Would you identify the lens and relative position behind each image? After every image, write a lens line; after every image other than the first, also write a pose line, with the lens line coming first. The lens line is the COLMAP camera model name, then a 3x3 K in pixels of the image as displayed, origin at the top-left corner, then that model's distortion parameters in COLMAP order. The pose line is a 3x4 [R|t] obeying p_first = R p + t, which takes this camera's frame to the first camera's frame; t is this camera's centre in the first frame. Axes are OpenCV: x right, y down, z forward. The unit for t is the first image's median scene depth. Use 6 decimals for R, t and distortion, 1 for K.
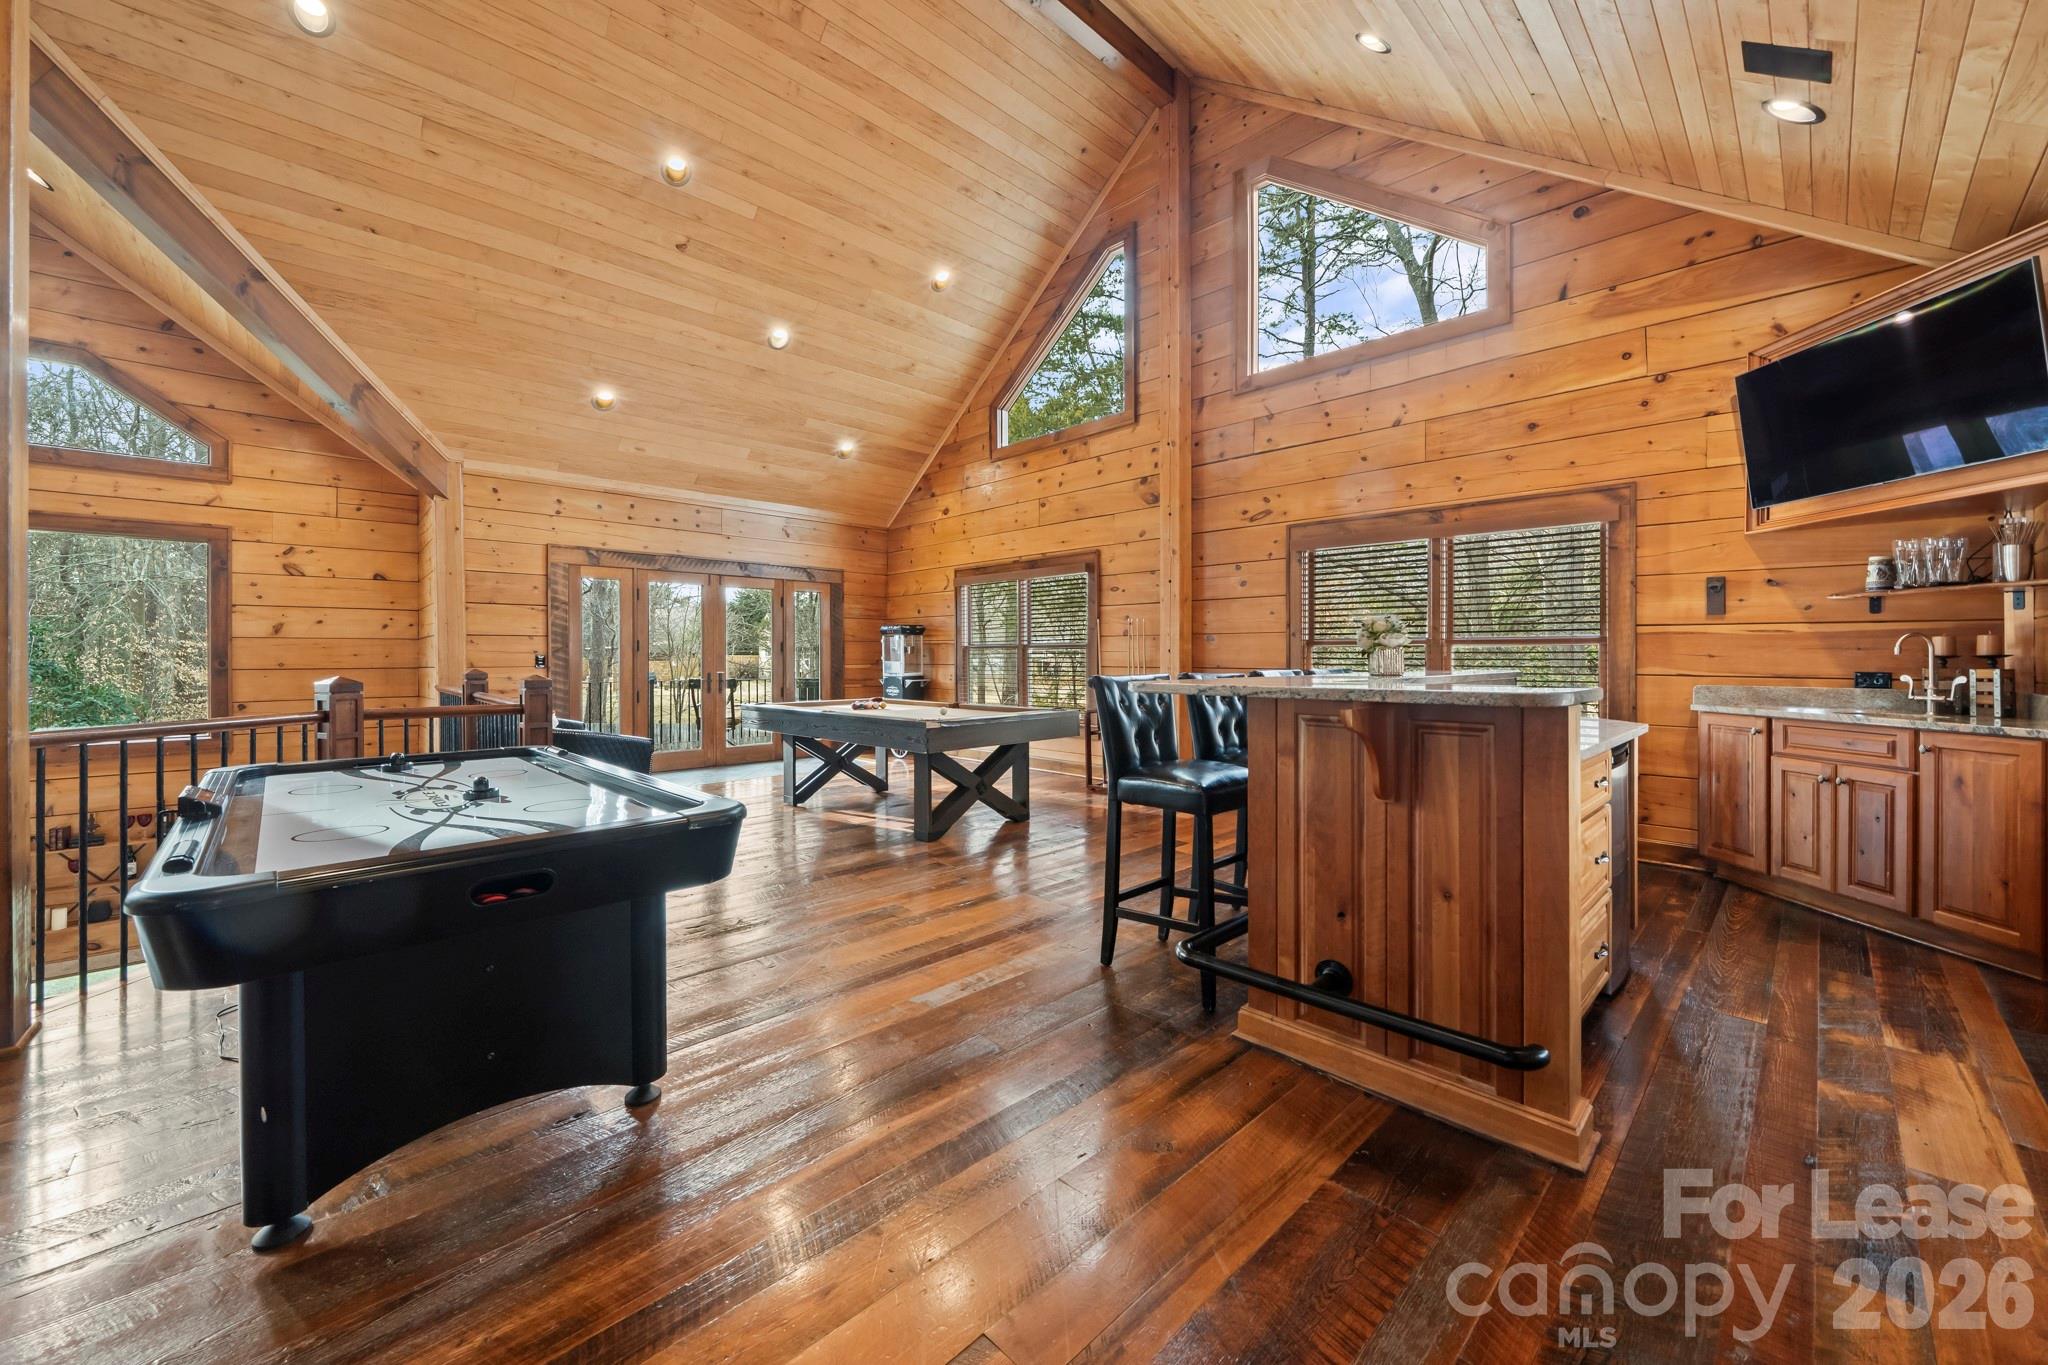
lens RADIAL K [[756.3, 0, 1021.9], [0, 756.3, 665.8], [0, 0, 1]] dist [-0.002364, -0.000461]
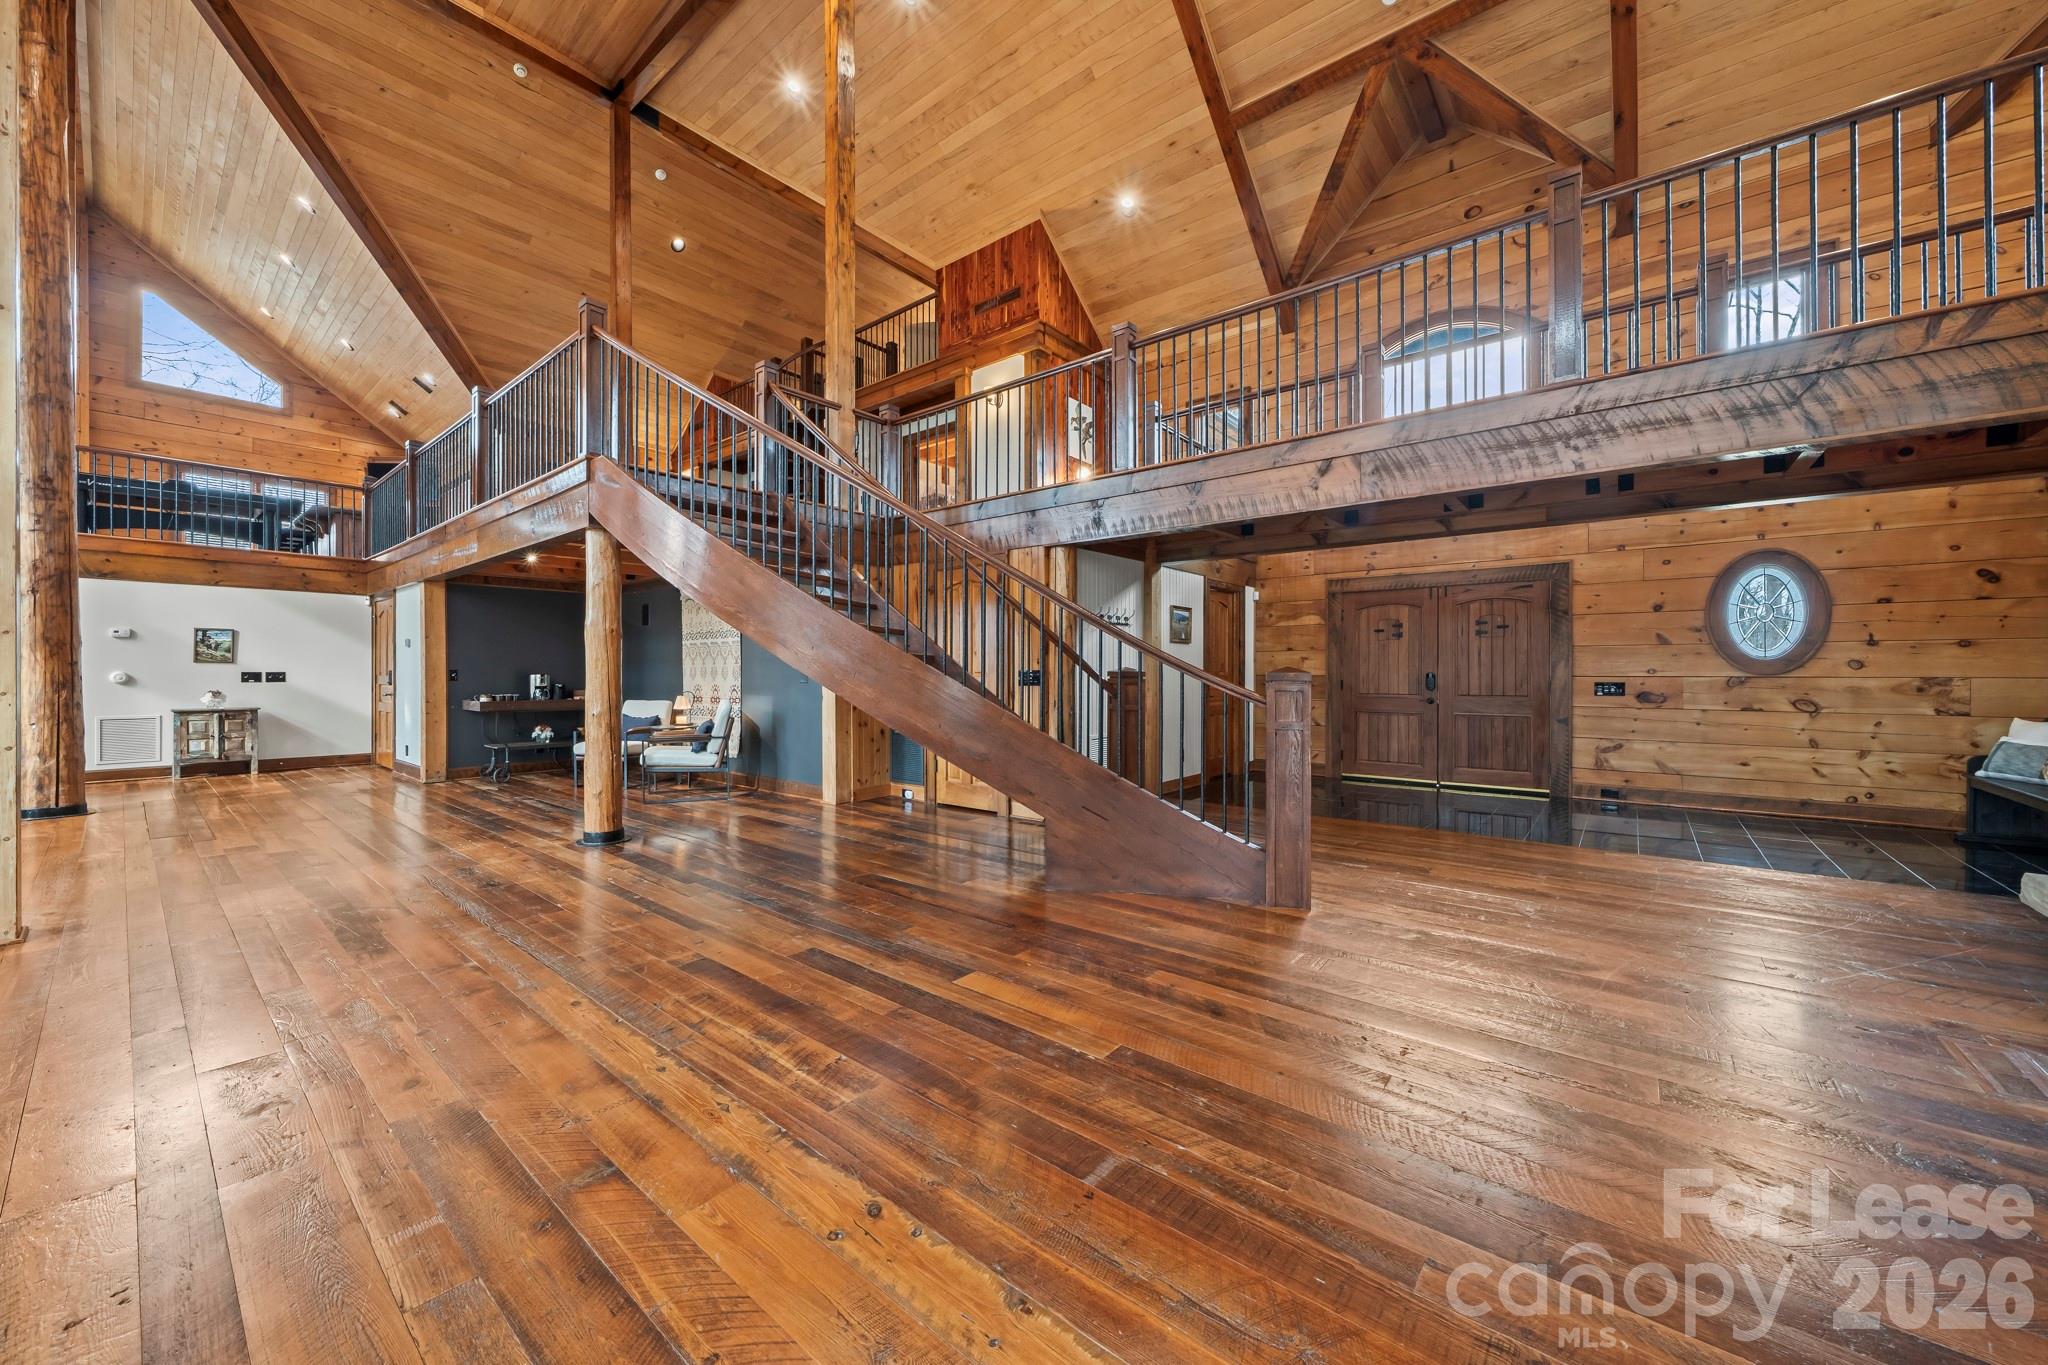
lens RADIAL K [[756.3, 0, 1025.8], [0, 756.3, 667.1], [0, 0, 1]] dist [-0.002364, -0.000461]
pose [[-0.114268, 0.011011, 0.993389, -2.093078], [0.015926, 0.999830, -0.009250, 0.475916], [-0.993322, 0.014764, -0.114424, -1.198841]]
